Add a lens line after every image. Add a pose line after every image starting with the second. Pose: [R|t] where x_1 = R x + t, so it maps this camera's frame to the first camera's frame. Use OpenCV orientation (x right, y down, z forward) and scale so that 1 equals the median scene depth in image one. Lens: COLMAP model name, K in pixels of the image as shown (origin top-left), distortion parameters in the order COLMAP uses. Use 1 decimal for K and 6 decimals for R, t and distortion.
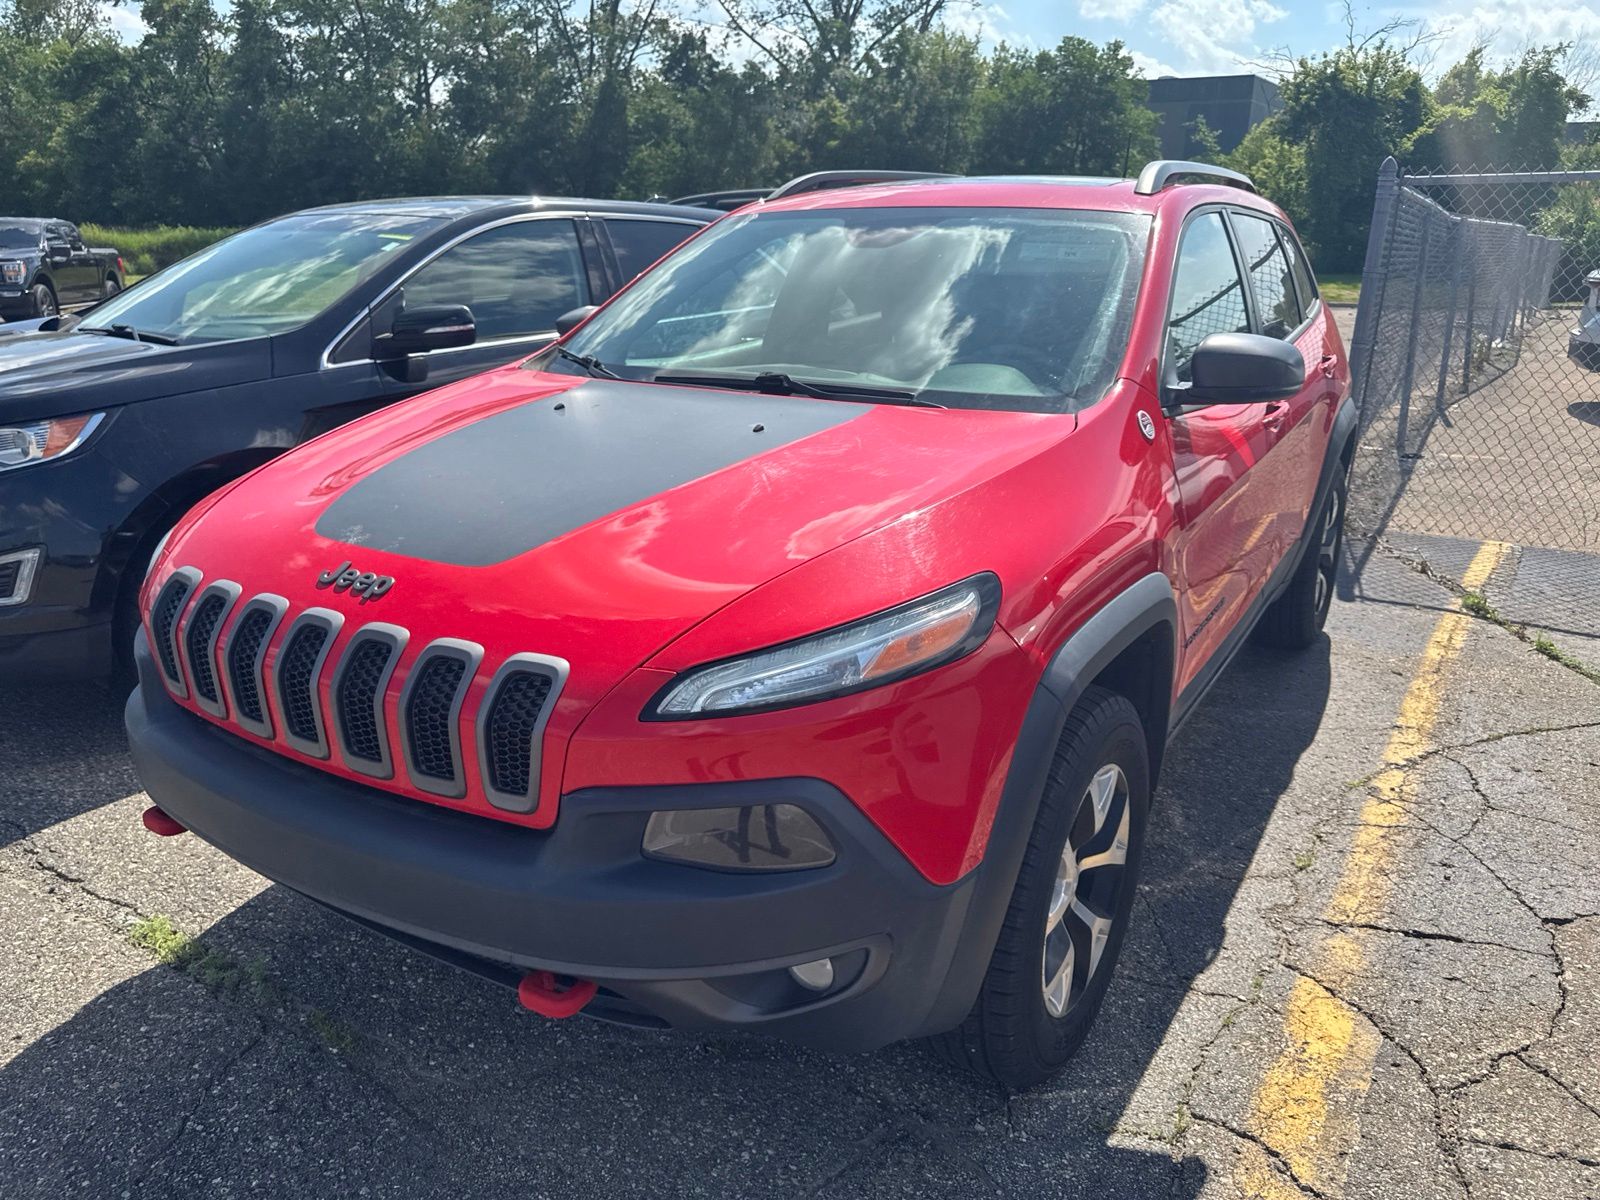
lens RADIAL K [[1140.8, 0, 801.7], [0, 1140.8, 603.7], [0, 0, 1]] dist [0.005360, -0.009614]
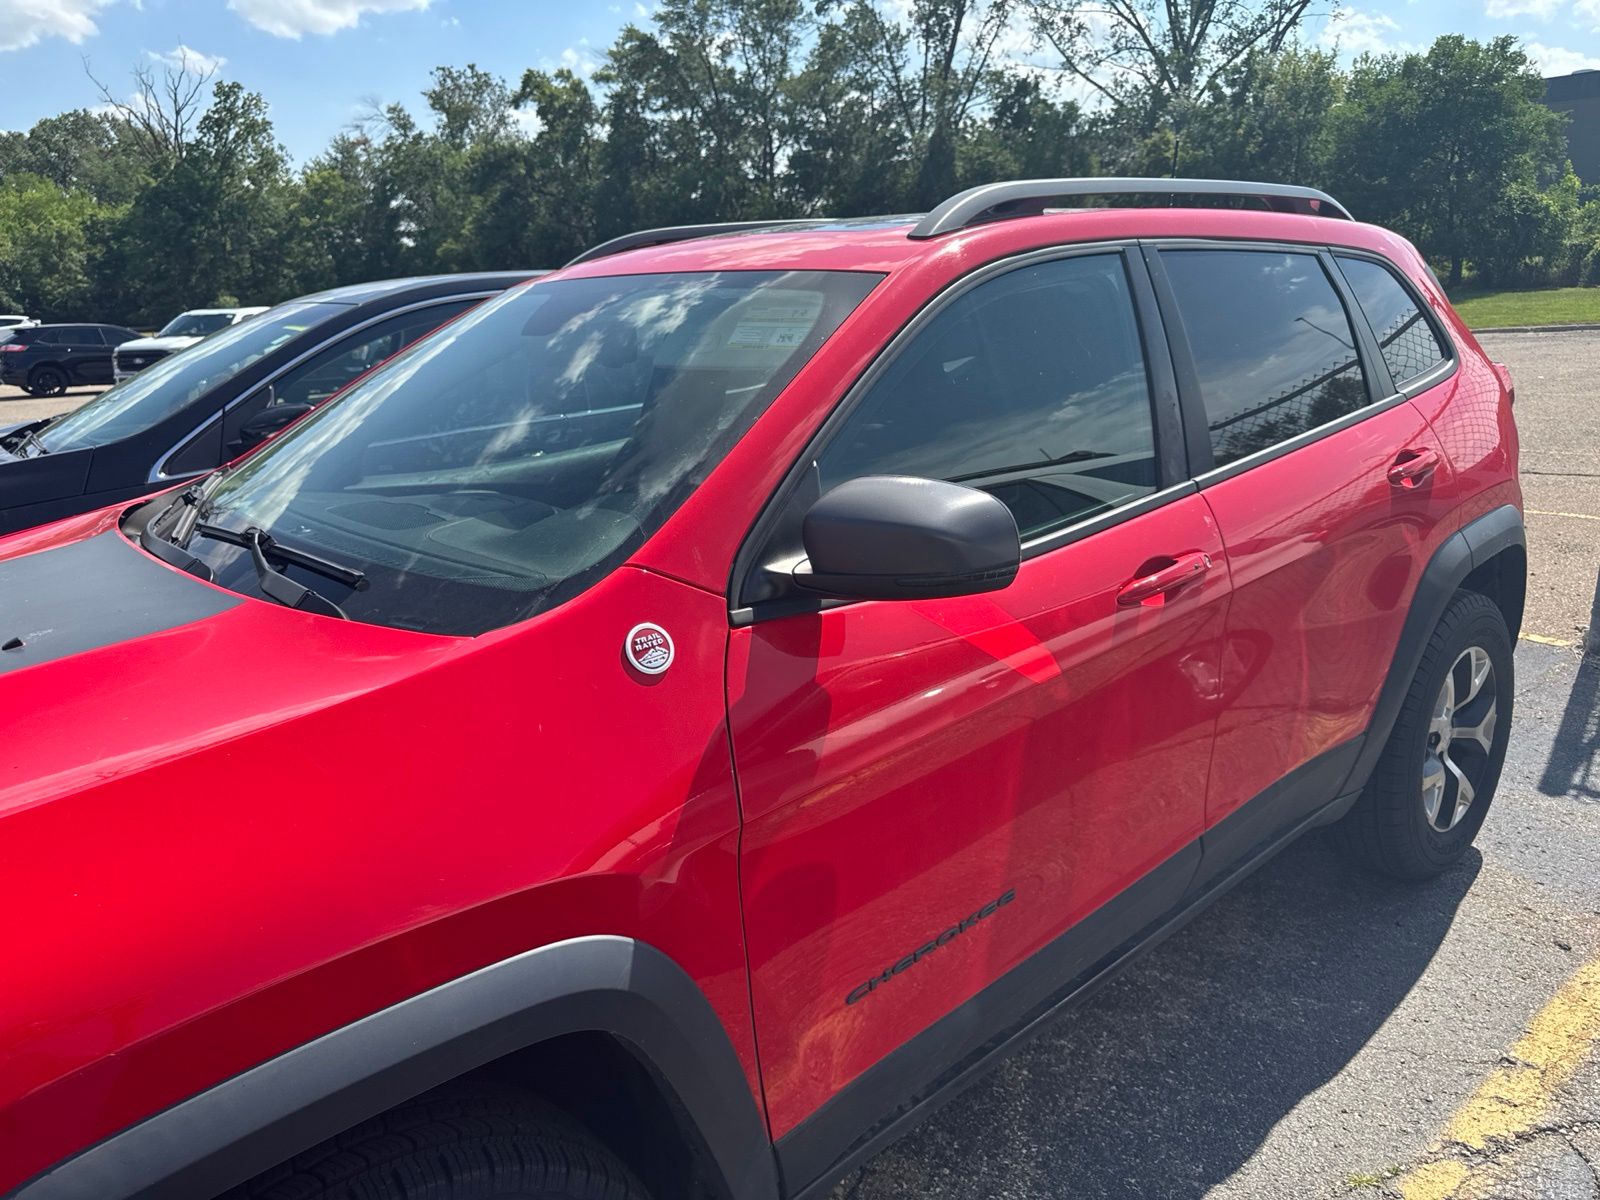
lens RADIAL K [[1140.8, 0, 781.8], [0, 1140.8, 593.8], [0, 0, 1]] dist [0.005360, -0.009614]
pose [[0.953980, 0.026666, -0.298683, 0.475499], [-0.040473, 0.998374, -0.040134, -0.147013], [0.297128, 0.050376, 0.953508, 0.423235]]
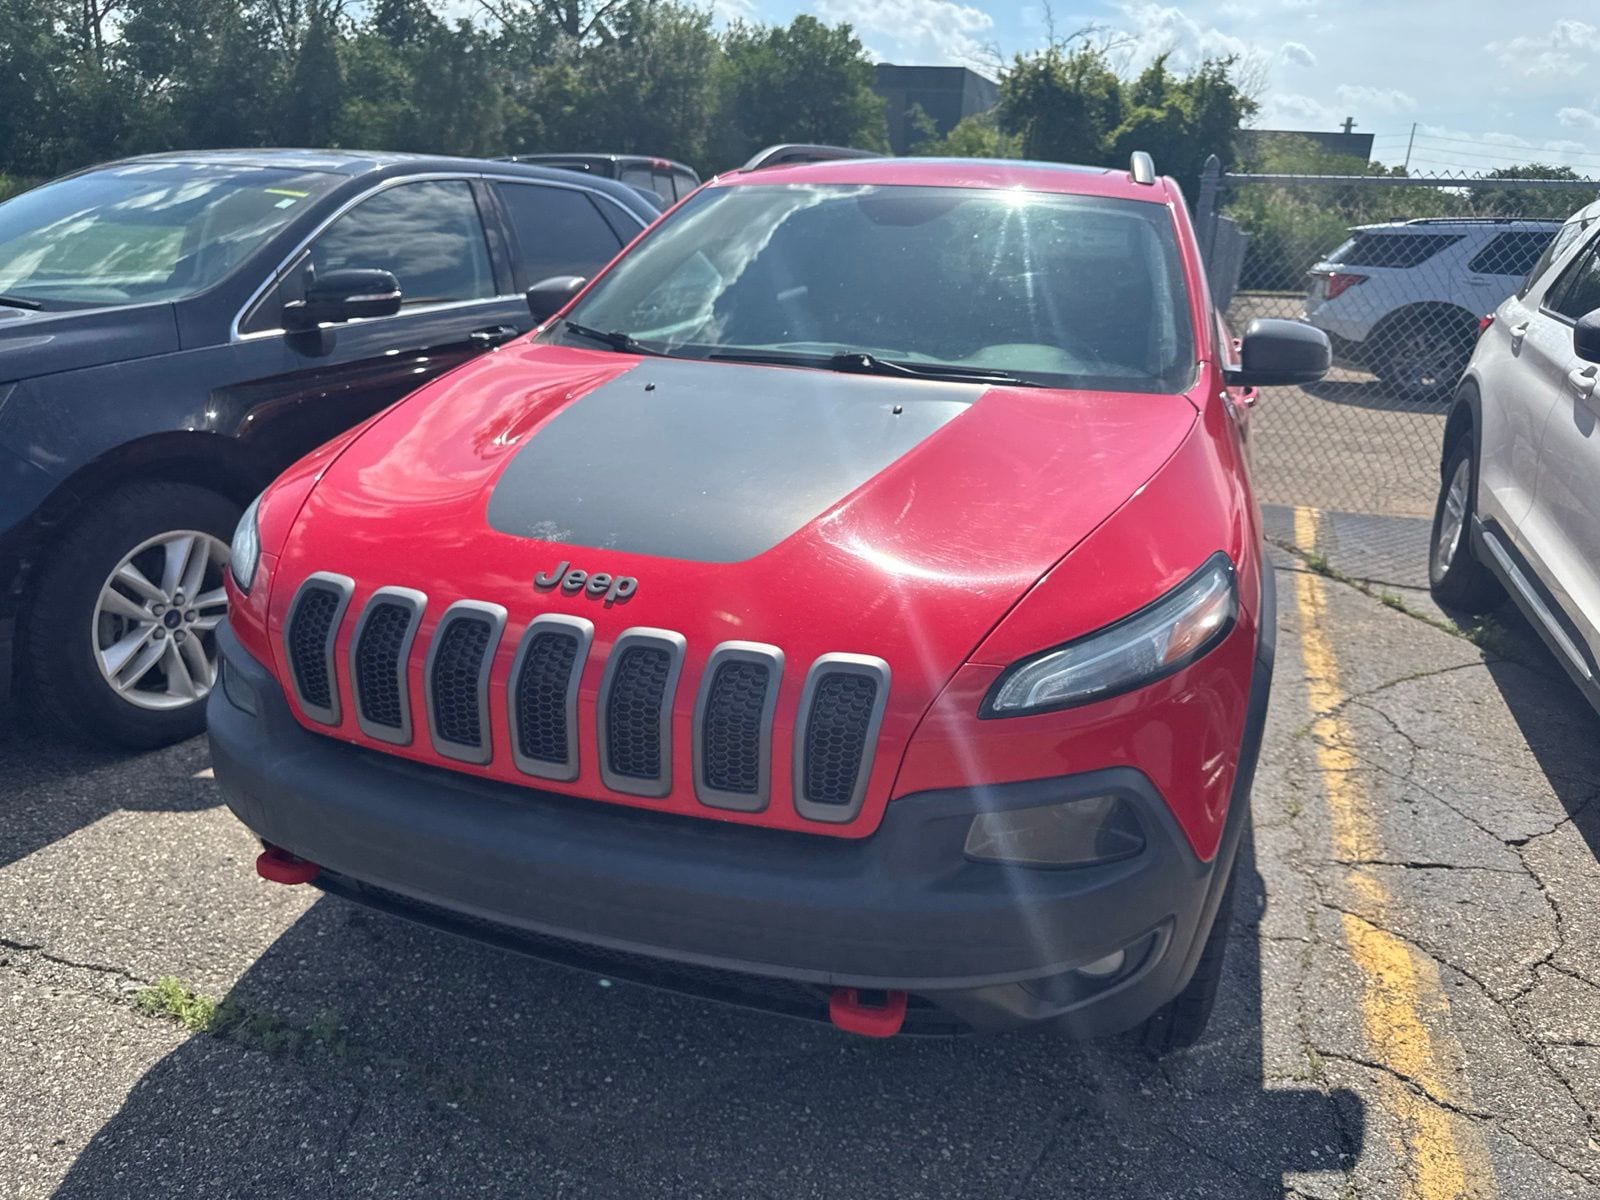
lens RADIAL K [[1140.8, 0, 806.8], [0, 1140.8, 598.5], [0, 0, 1]] dist [0.005360, -0.009614]
pose [[0.973246, -0.039152, 0.226404, -0.283305], [0.035327, 0.999157, 0.020922, -0.013896], [-0.227033, -0.012364, 0.973809, 0.057991]]
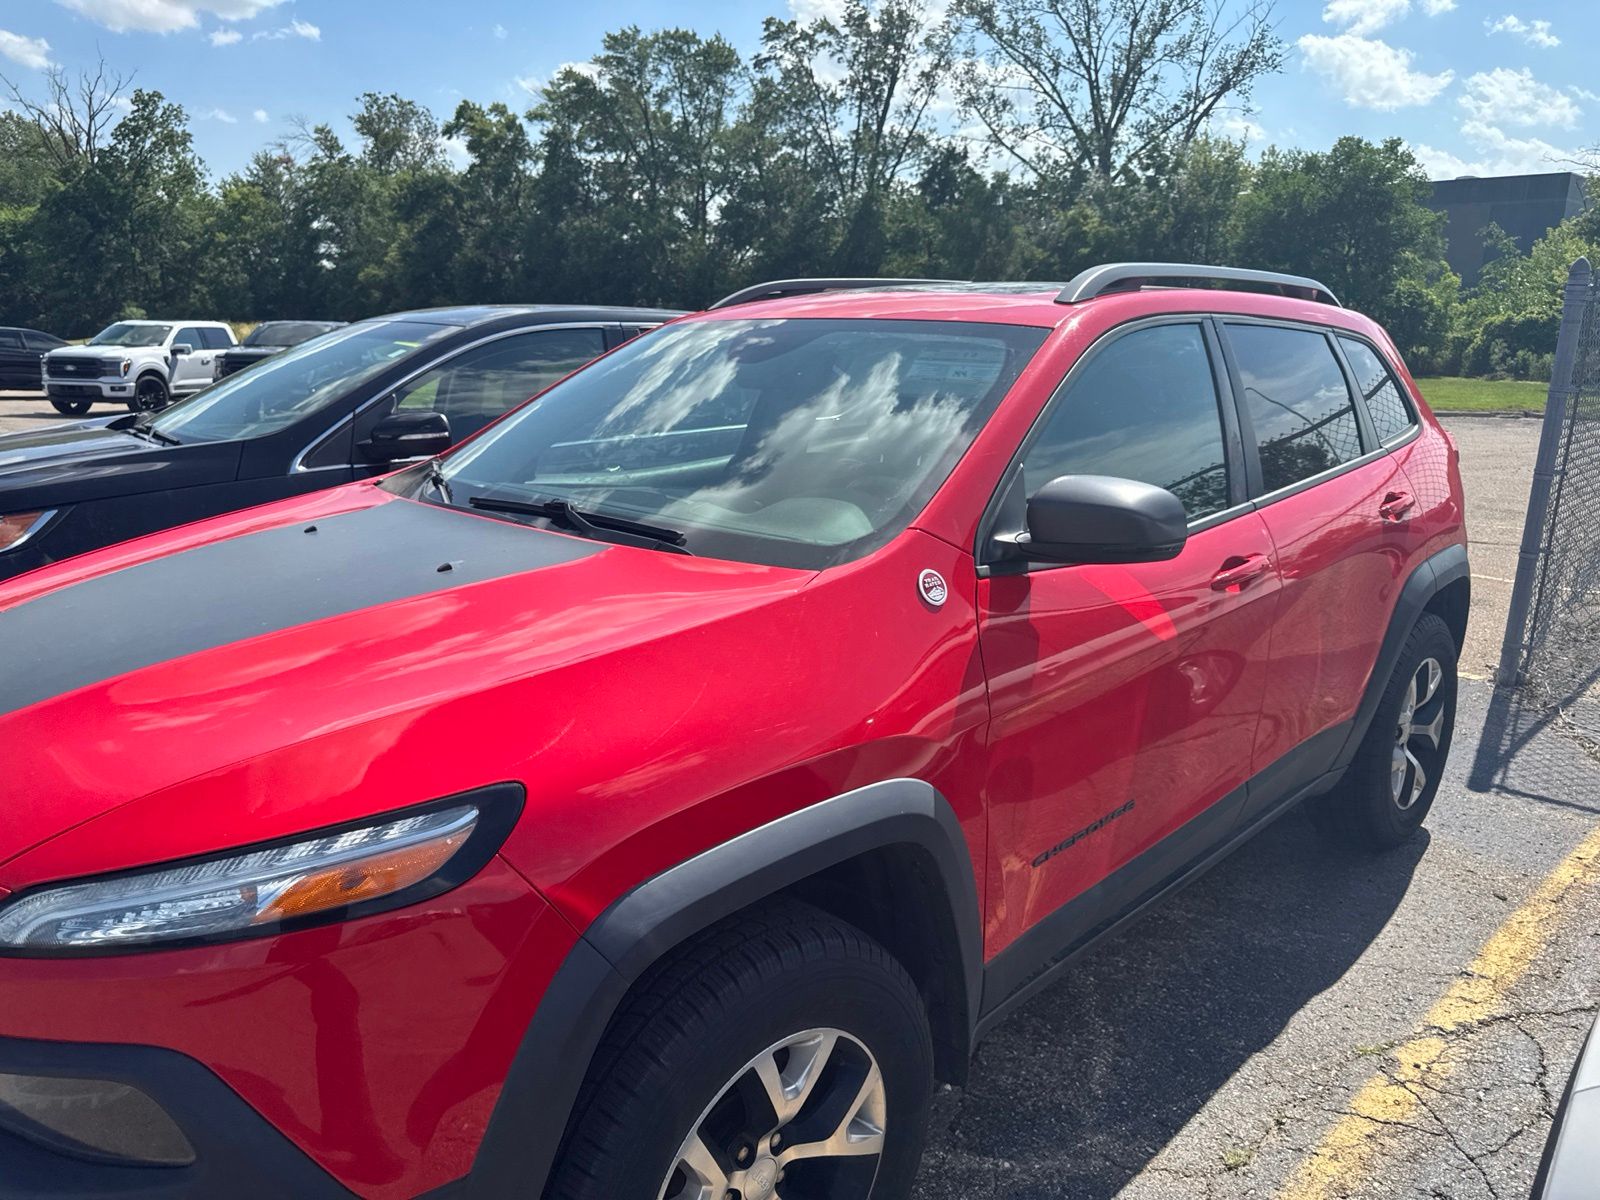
lens RADIAL K [[1140.8, 0, 781.8], [0, 1140.8, 600.0], [0, 0, 1]] dist [0.005360, -0.009614]
pose [[0.972911, 0.056625, -0.224136, 0.334450], [-0.075979, 0.994000, -0.078682, -0.069052], [0.218336, 0.093580, 0.971376, 0.182811]]
